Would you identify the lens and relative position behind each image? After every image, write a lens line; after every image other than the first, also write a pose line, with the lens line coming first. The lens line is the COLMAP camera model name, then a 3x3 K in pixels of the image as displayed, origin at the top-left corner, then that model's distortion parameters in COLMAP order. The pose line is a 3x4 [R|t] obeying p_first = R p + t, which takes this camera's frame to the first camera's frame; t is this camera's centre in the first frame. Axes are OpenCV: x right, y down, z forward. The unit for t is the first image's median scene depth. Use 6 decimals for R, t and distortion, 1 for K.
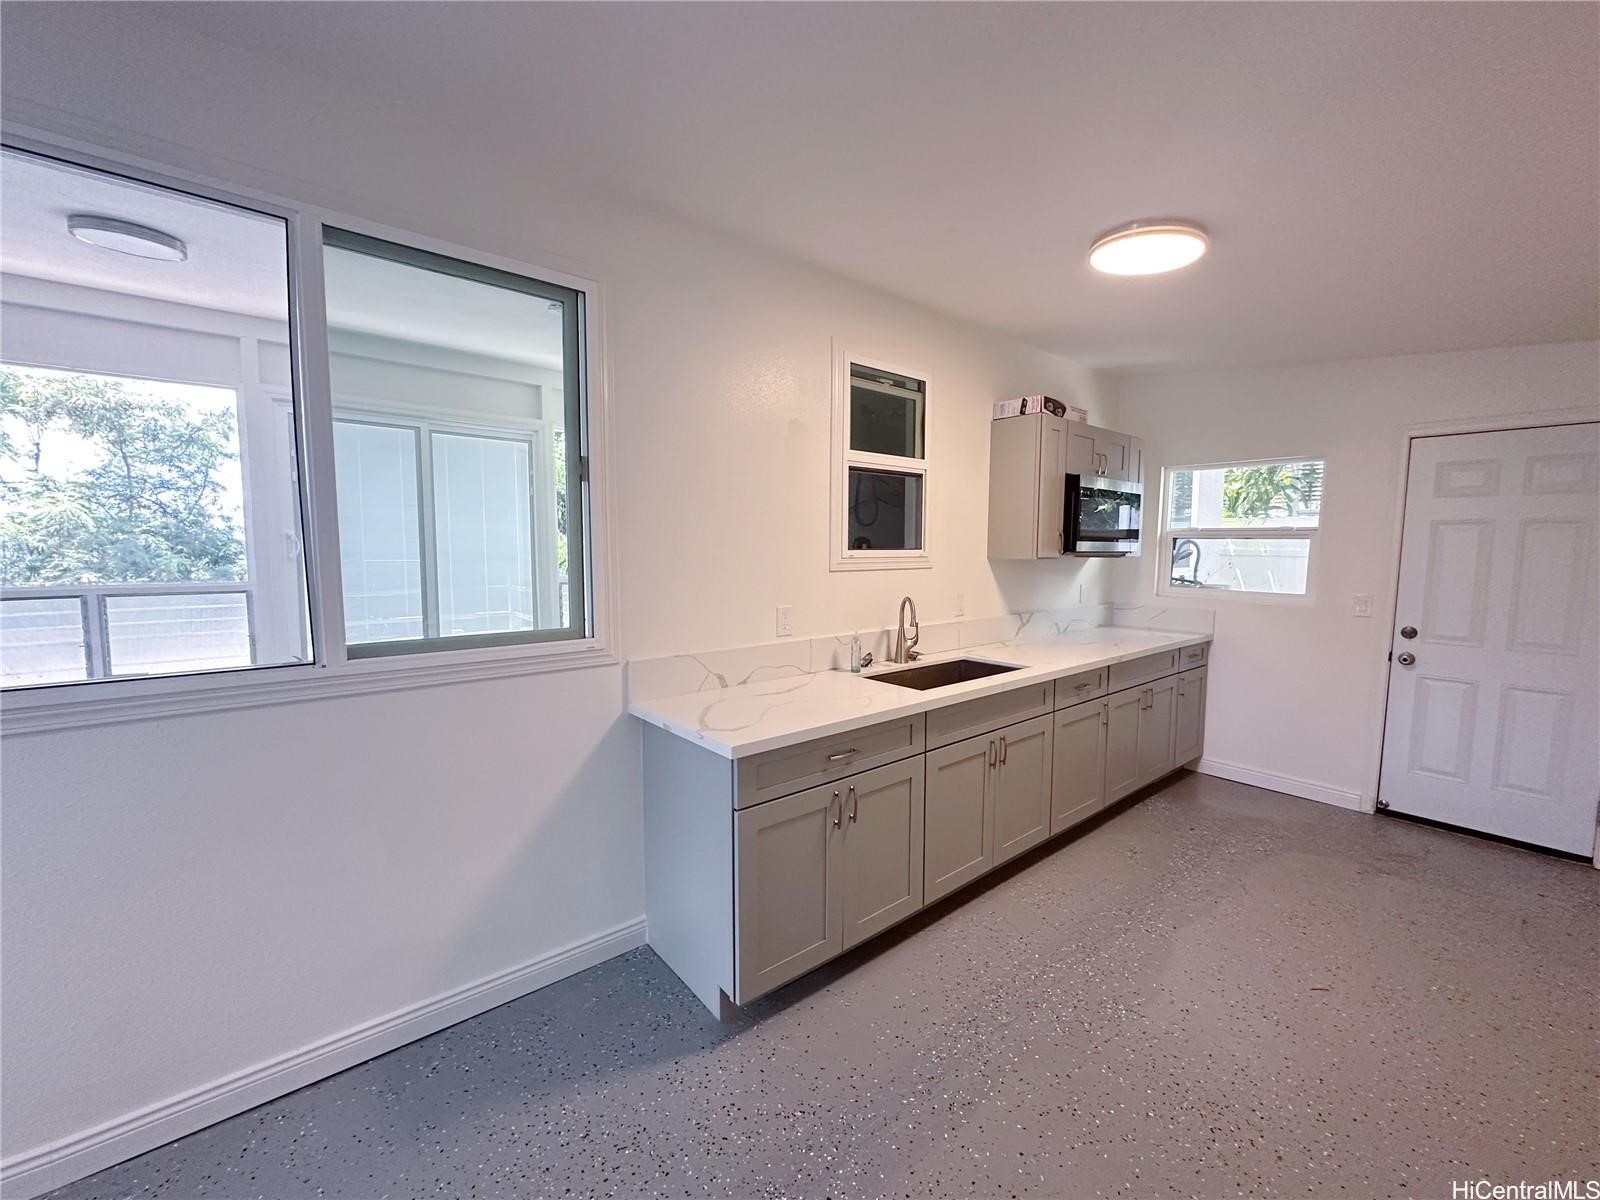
lens RADIAL K [[637.3, 0, 795.6], [0, 637.3, 598.4], [0, 0, 1]] dist [-0.000895, -0.000322]
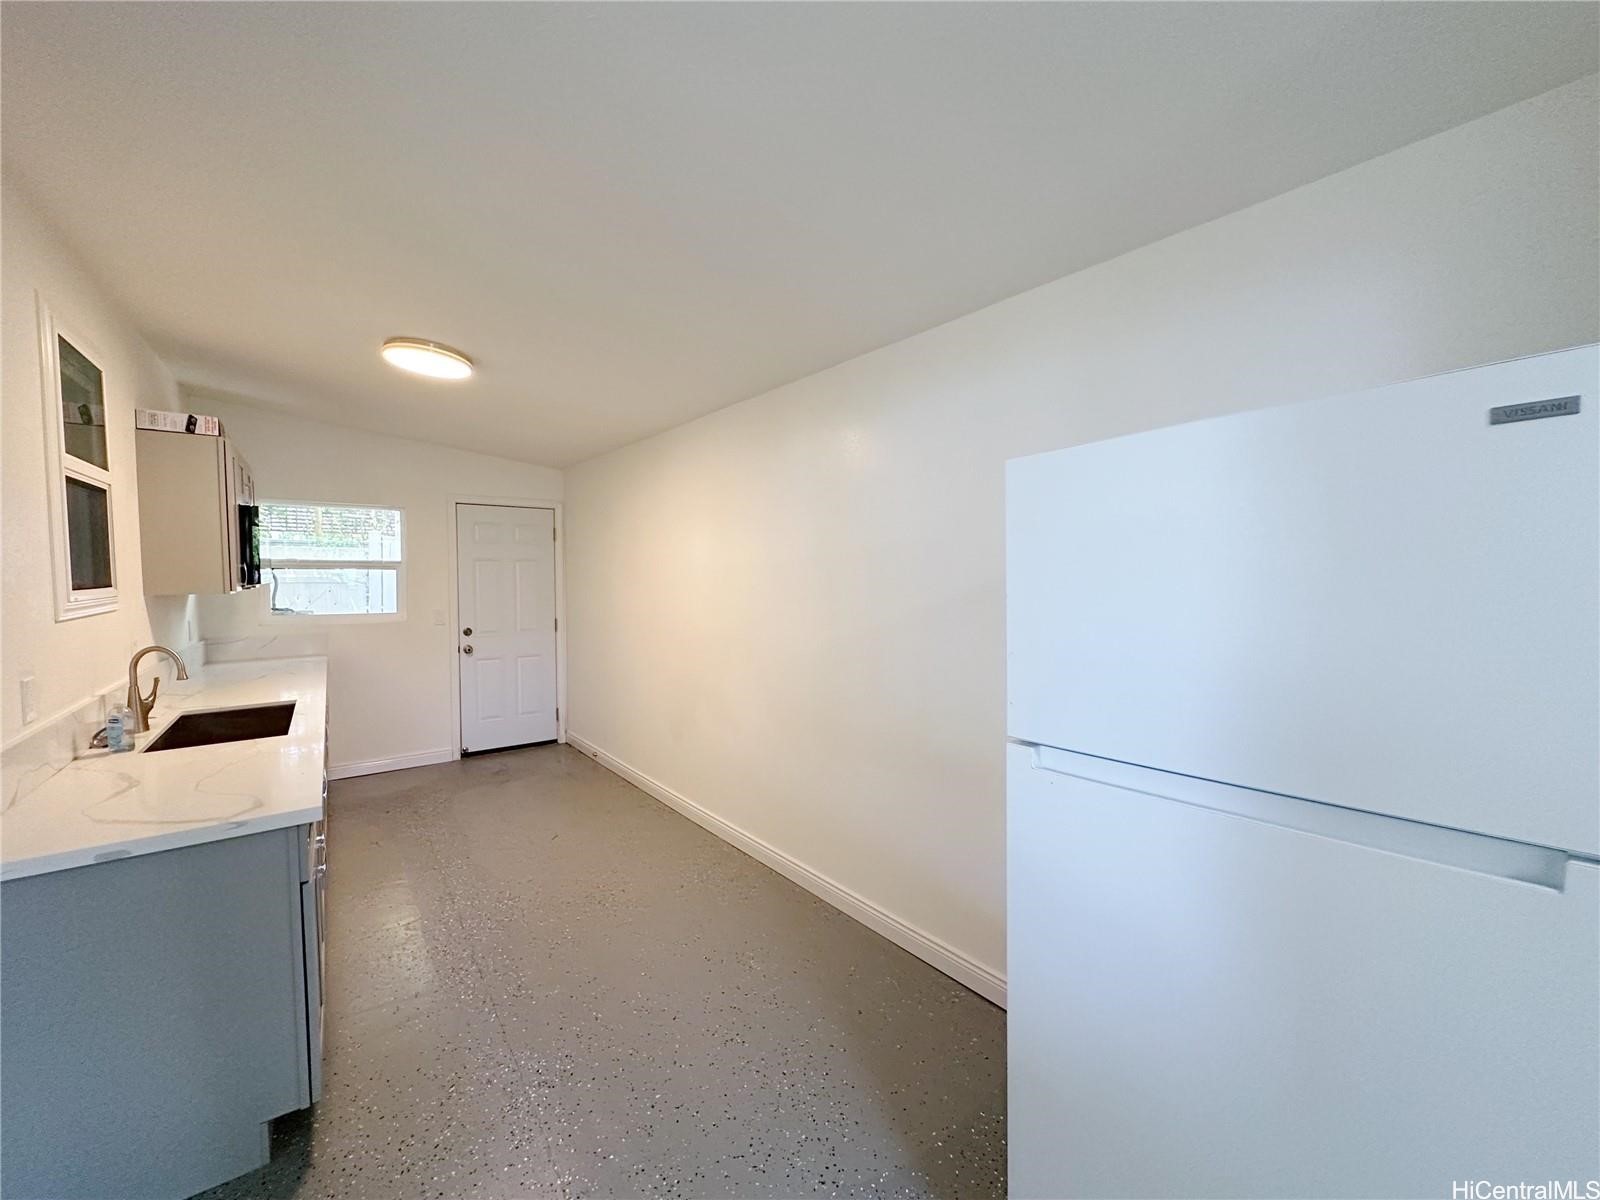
lens RADIAL K [[637.3, 0, 795.6], [0, 637.3, 598.4], [0, 0, 1]] dist [-0.000895, -0.000322]
pose [[0.066892, -0.047874, 0.996611, -0.523447], [0.081501, 0.995773, 0.042363, -0.028451], [-0.994426, 0.078391, 0.070511, 0.121837]]
